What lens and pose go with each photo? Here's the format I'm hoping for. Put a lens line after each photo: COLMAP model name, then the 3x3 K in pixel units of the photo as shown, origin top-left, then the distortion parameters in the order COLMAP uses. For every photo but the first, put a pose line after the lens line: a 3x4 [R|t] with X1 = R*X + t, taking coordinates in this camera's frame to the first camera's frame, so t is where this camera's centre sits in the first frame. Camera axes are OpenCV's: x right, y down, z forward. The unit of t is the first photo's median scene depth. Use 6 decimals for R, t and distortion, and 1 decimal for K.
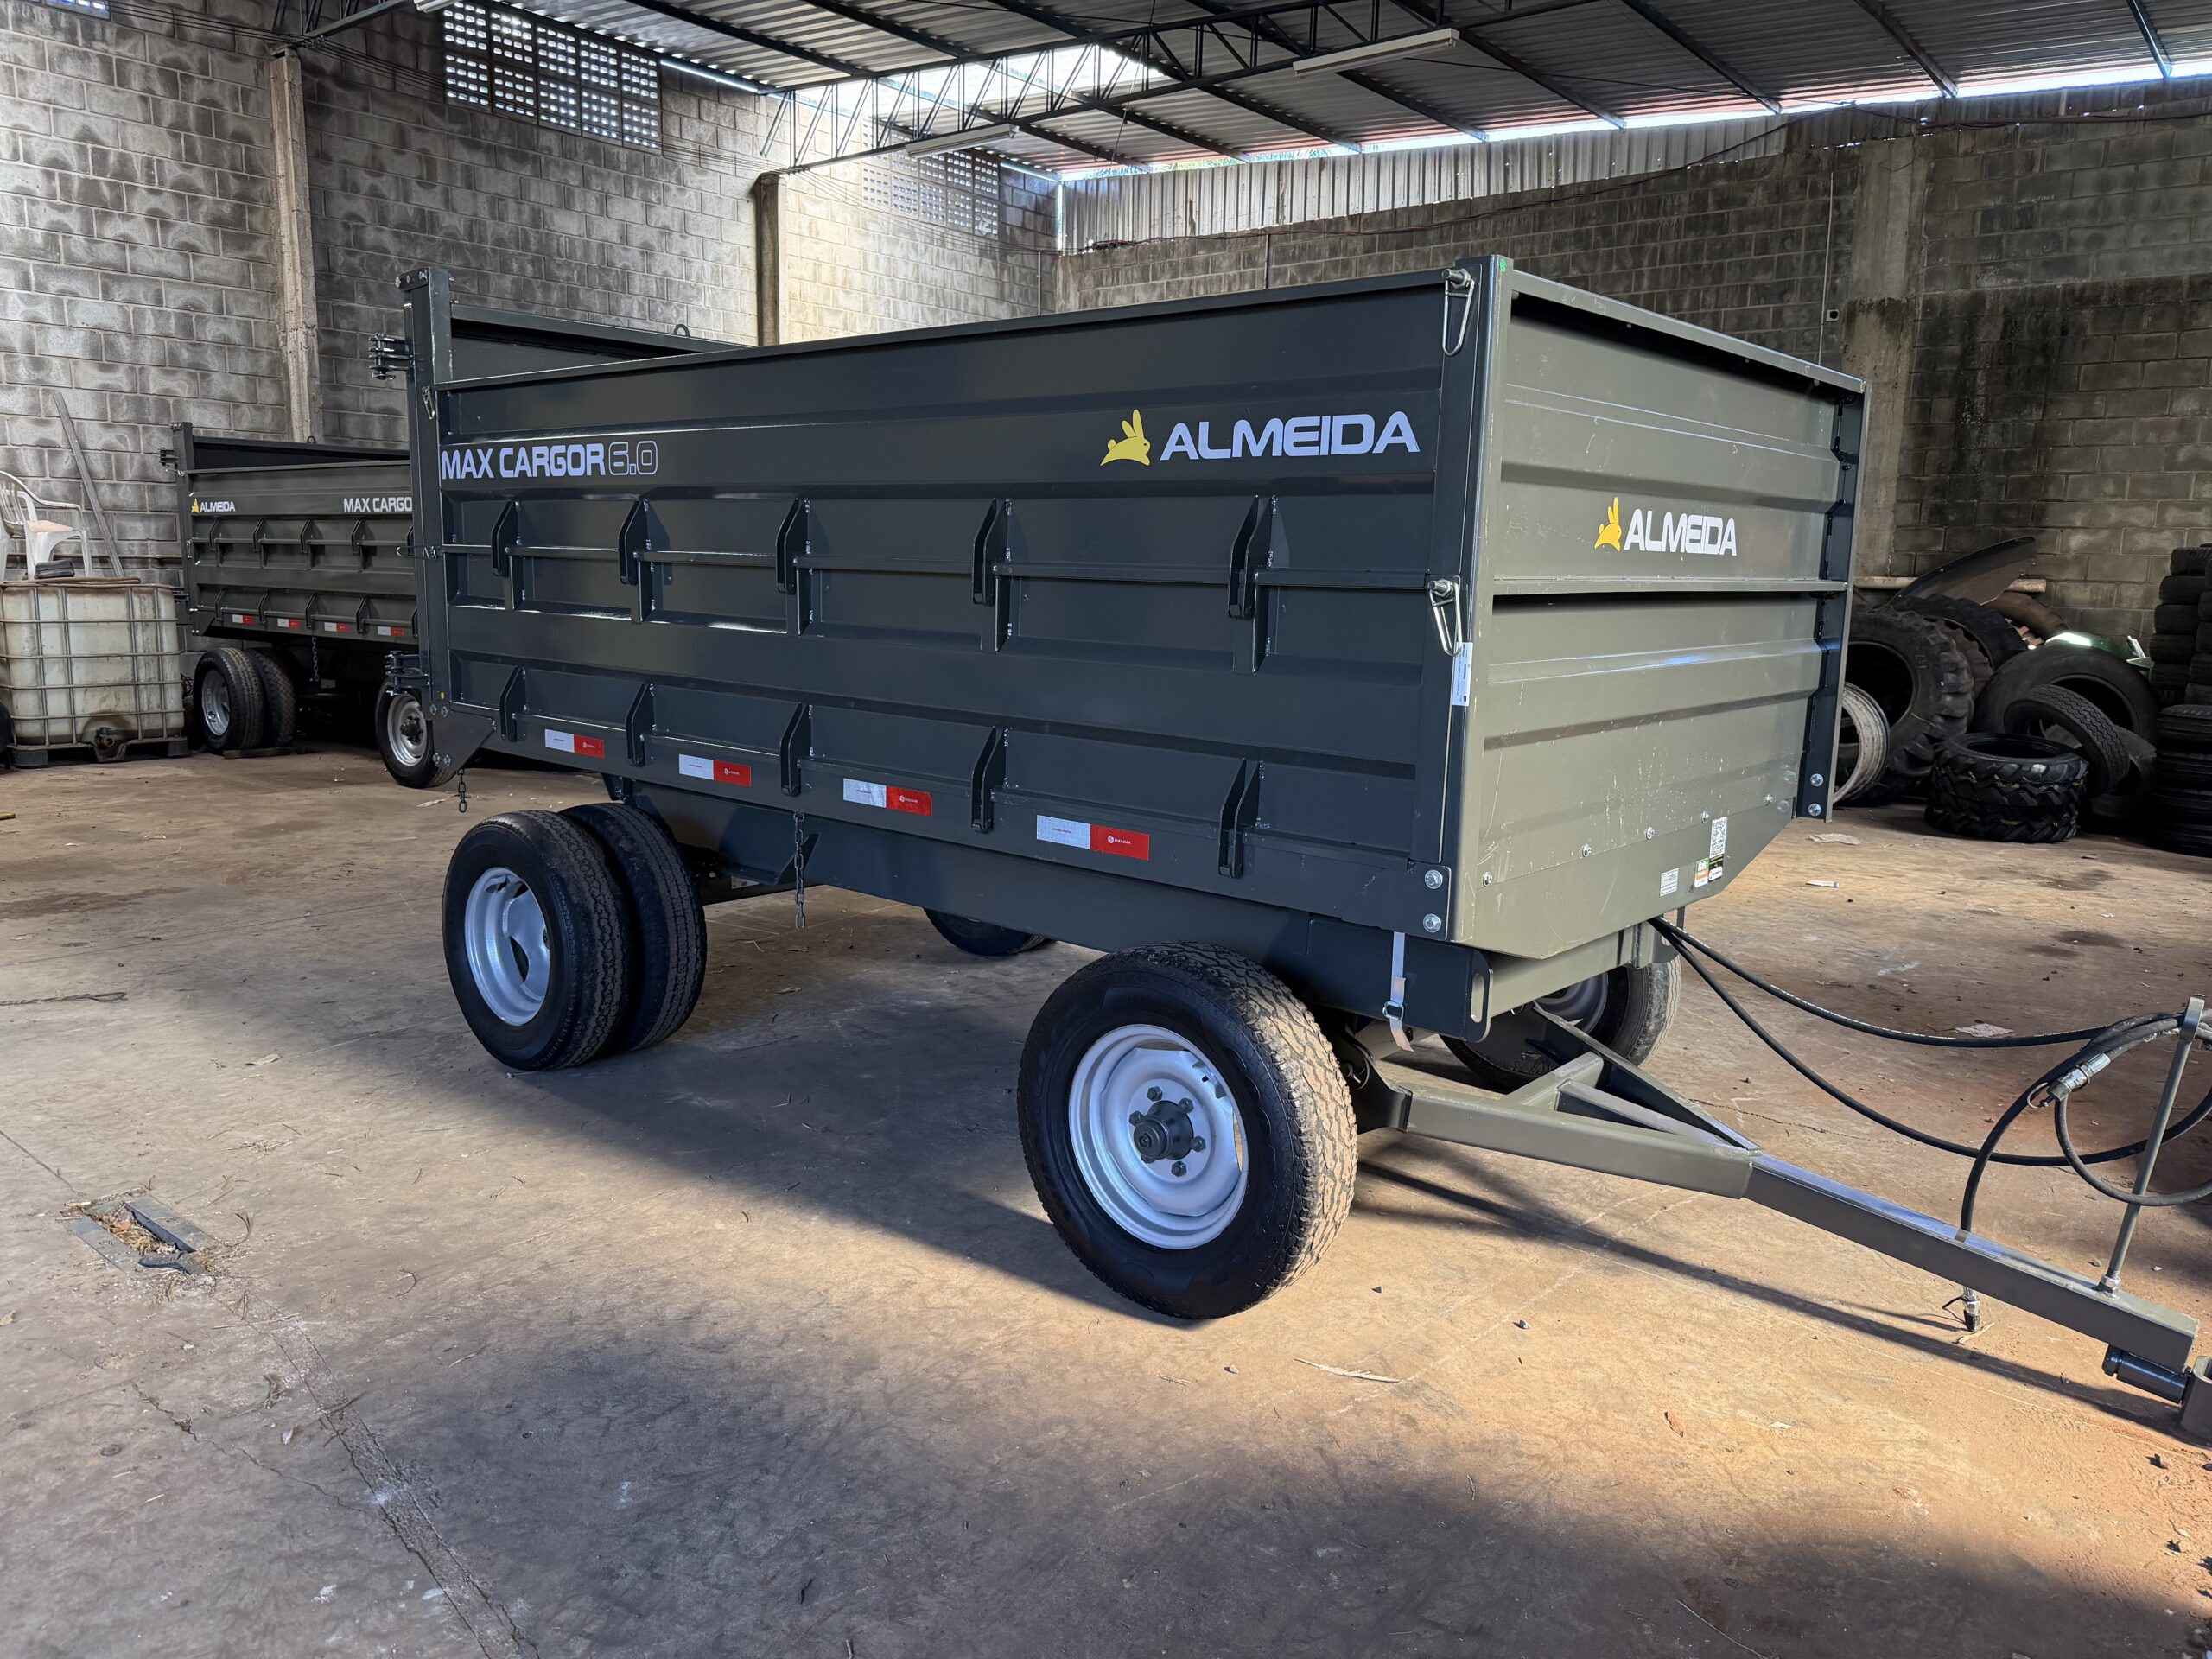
lens RADIAL K [[1563.9, 0, 1123.1], [0, 1563.9, 812.7], [0, 0, 1]] dist [0.022100, -0.031366]
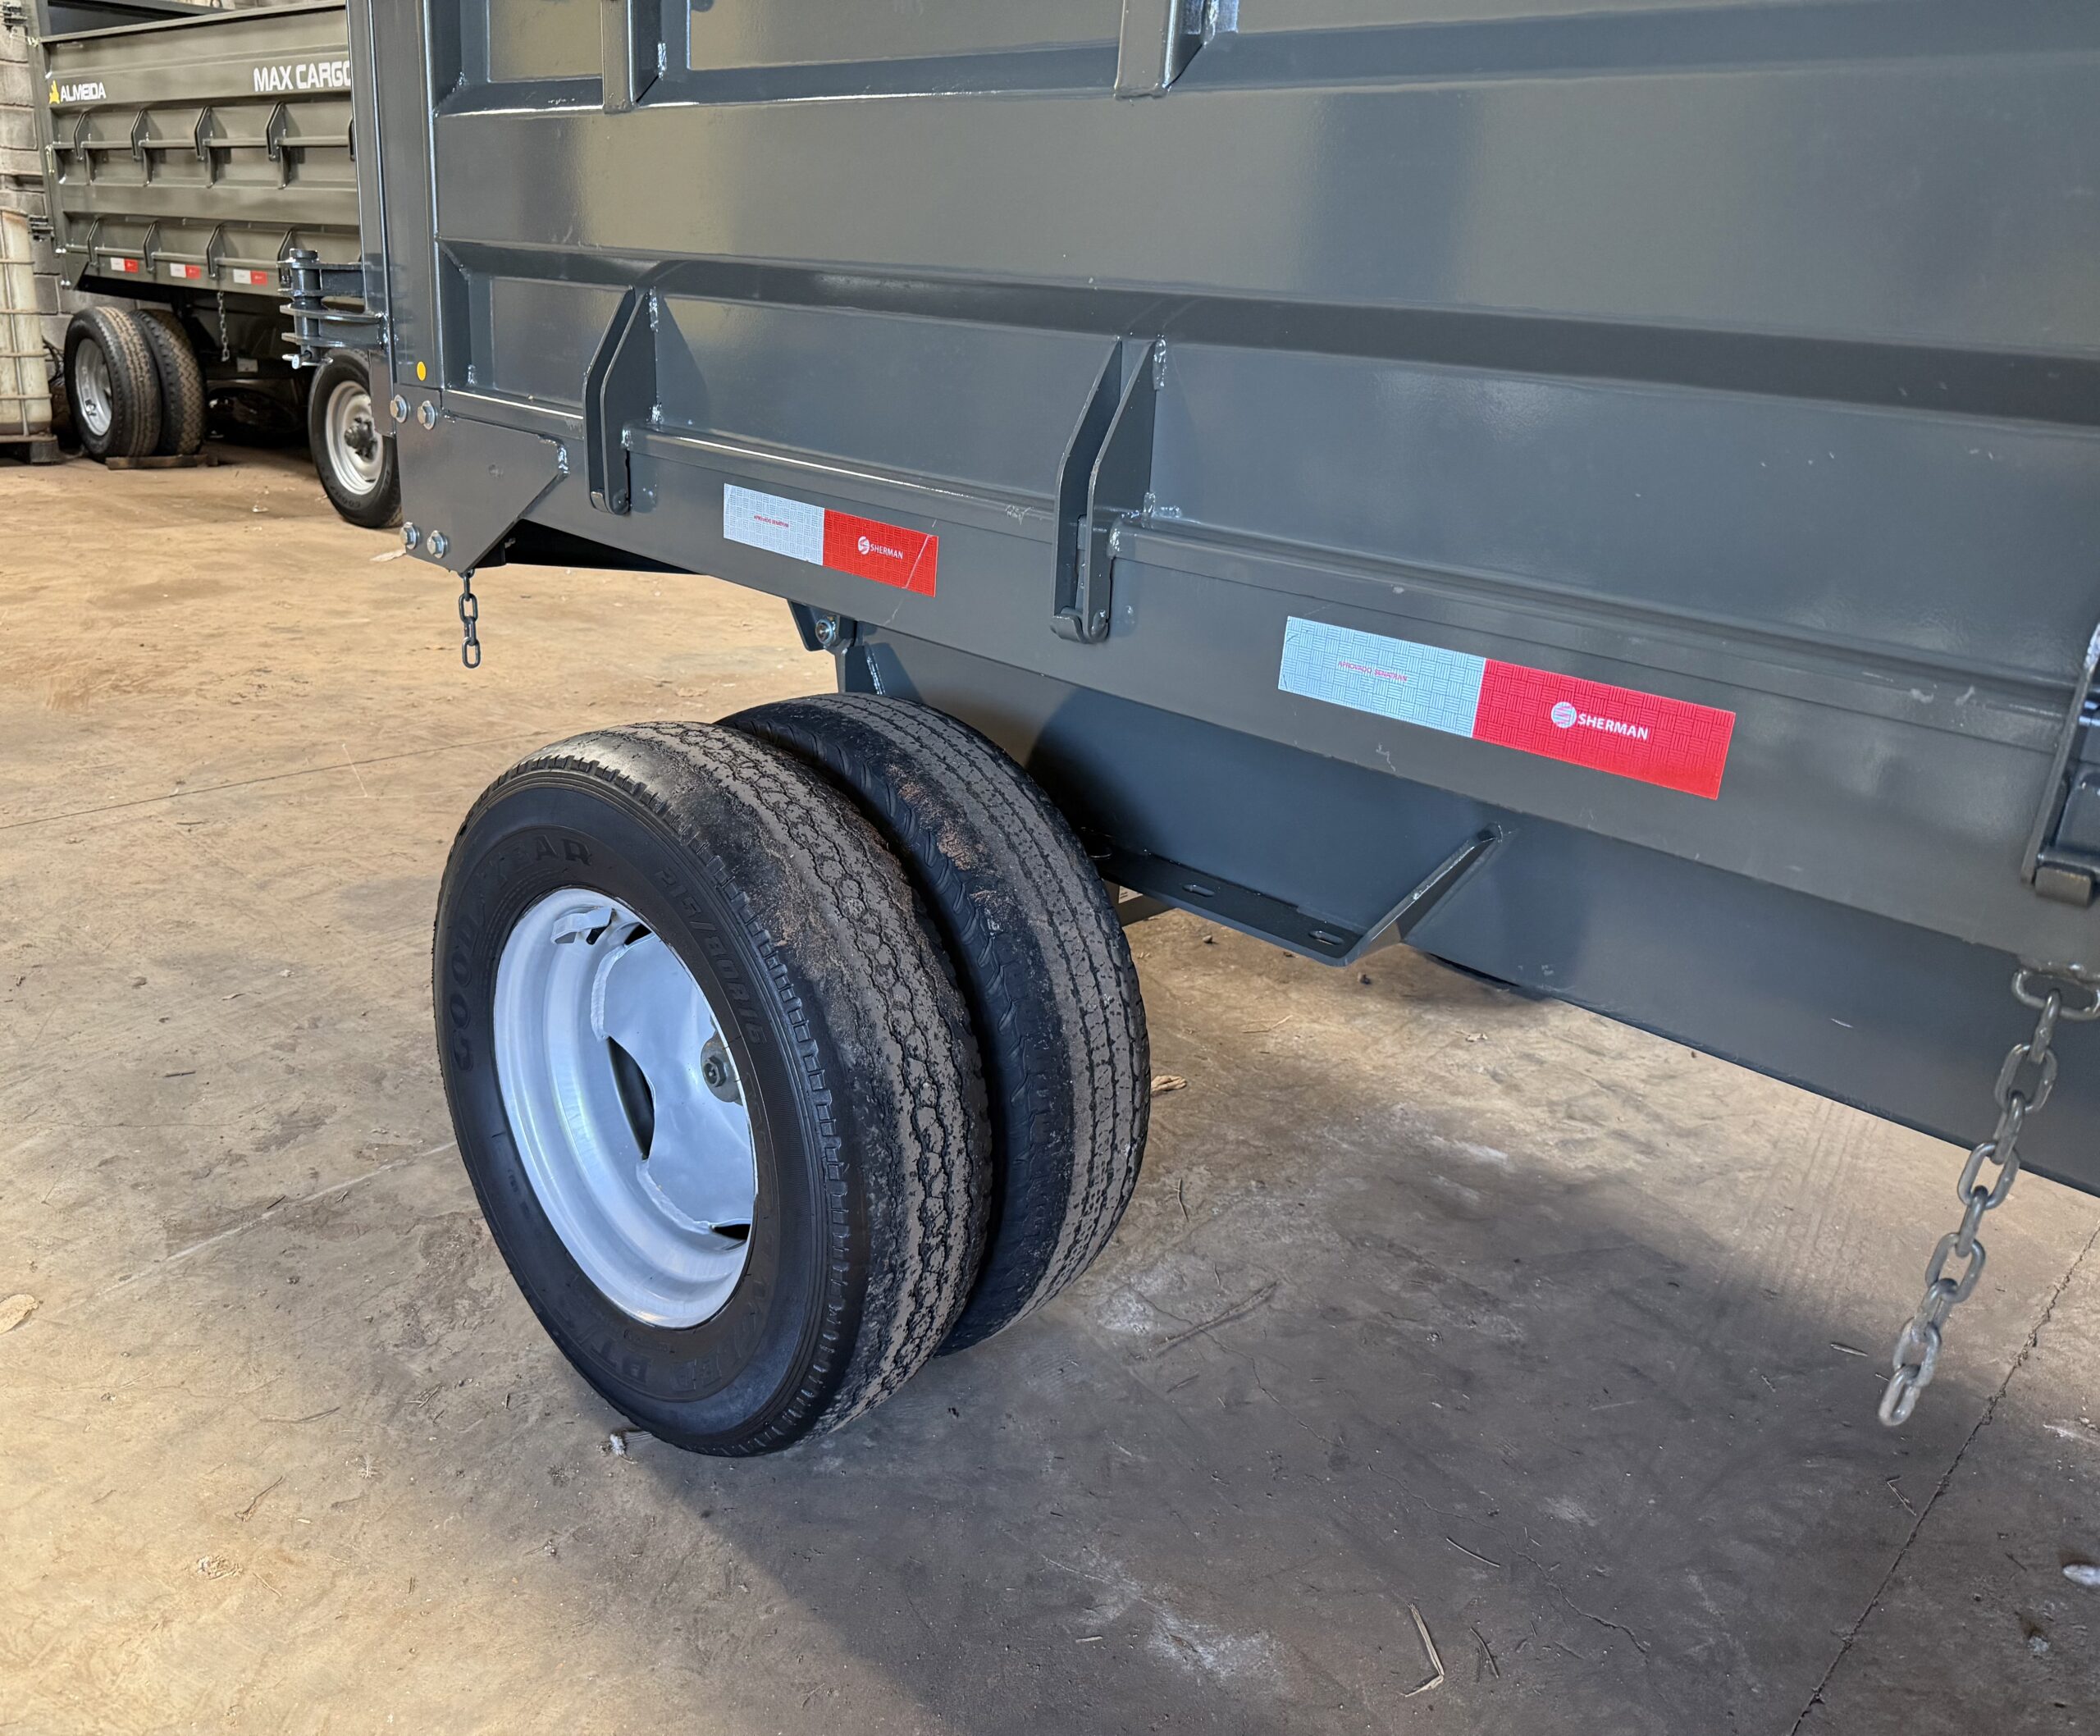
lens RADIAL K [[1650.6, 0, 947.3], [0, 1650.6, 855.1], [0, 0, 1]] dist [0.018557, -0.024859]
pose [[0.994376, 0.064170, -0.084249, -0.144276], [-0.047927, 0.982068, 0.182333, -0.021286], [0.094438, -0.177270, 0.979621, 0.324418]]
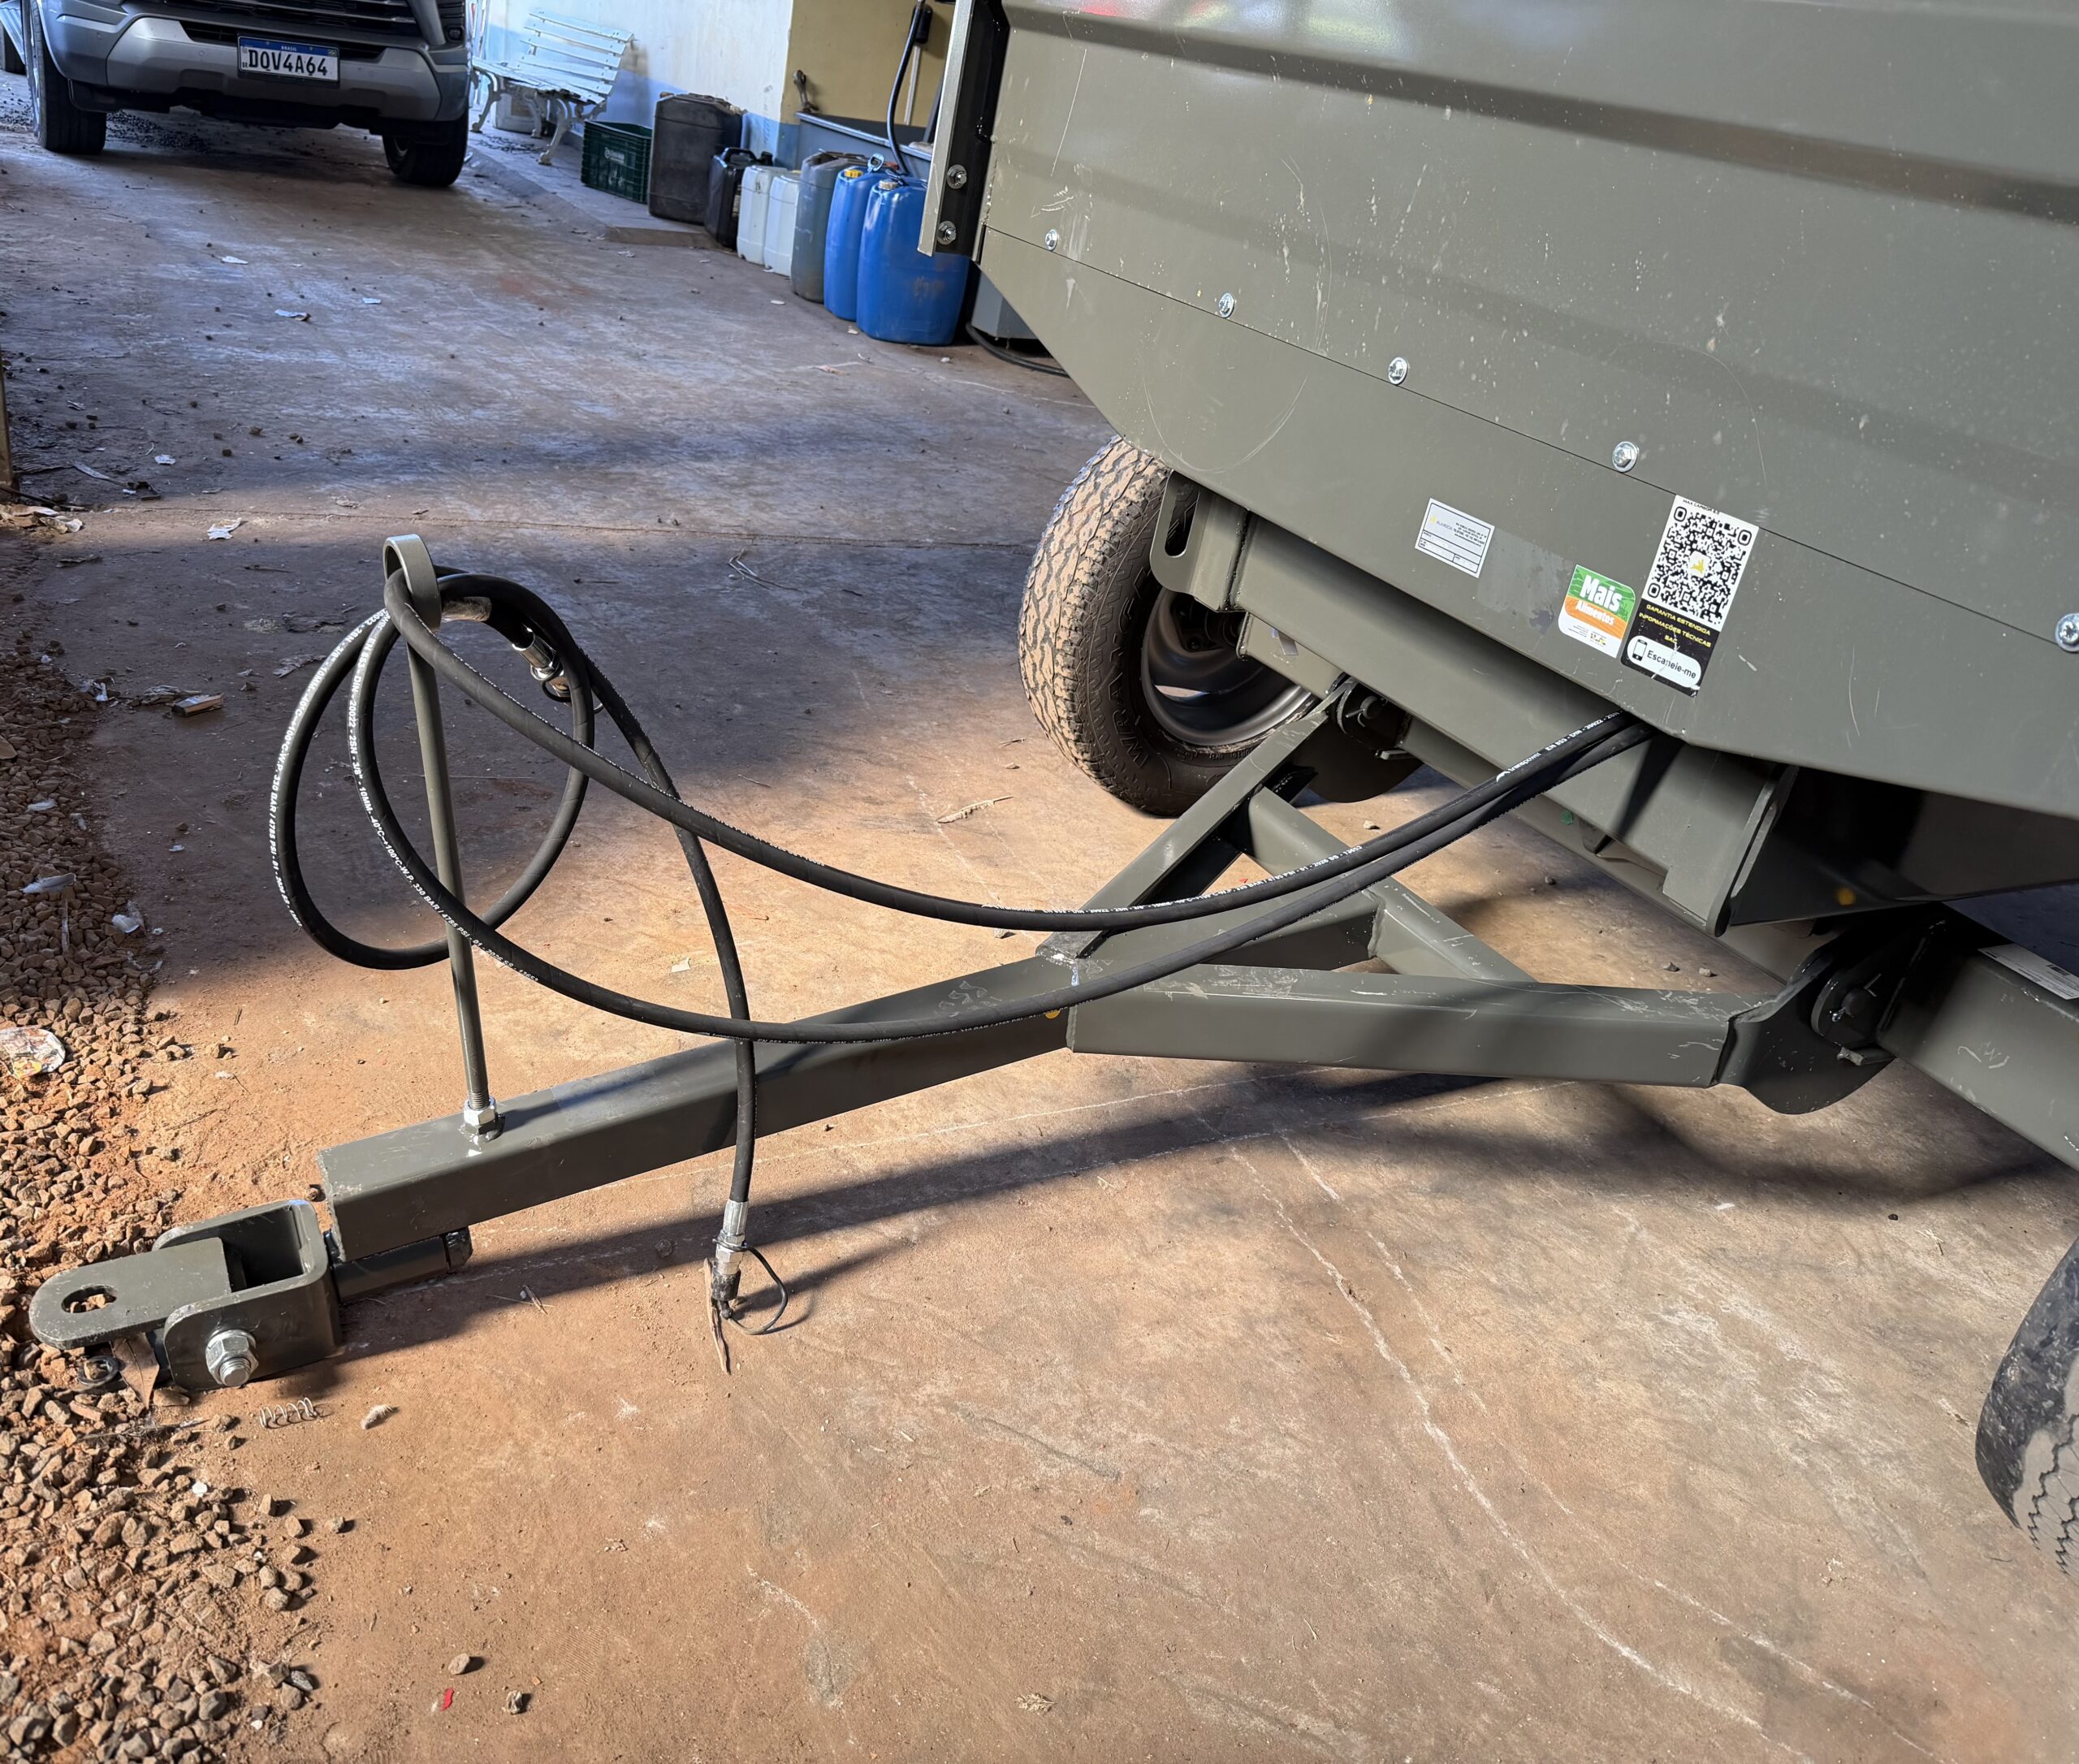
lens RADIAL K [[1668.7, 0, 899.0], [0, 1668.7, 907.4], [0, 0, 1]] dist [0.028807, -0.041204]
pose [[-0.400271, 0.363211, -0.841345, 0.335228], [-0.303980, 0.813494, 0.495807, -0.023100], [0.864511, 0.454209, -0.215209, 0.399538]]
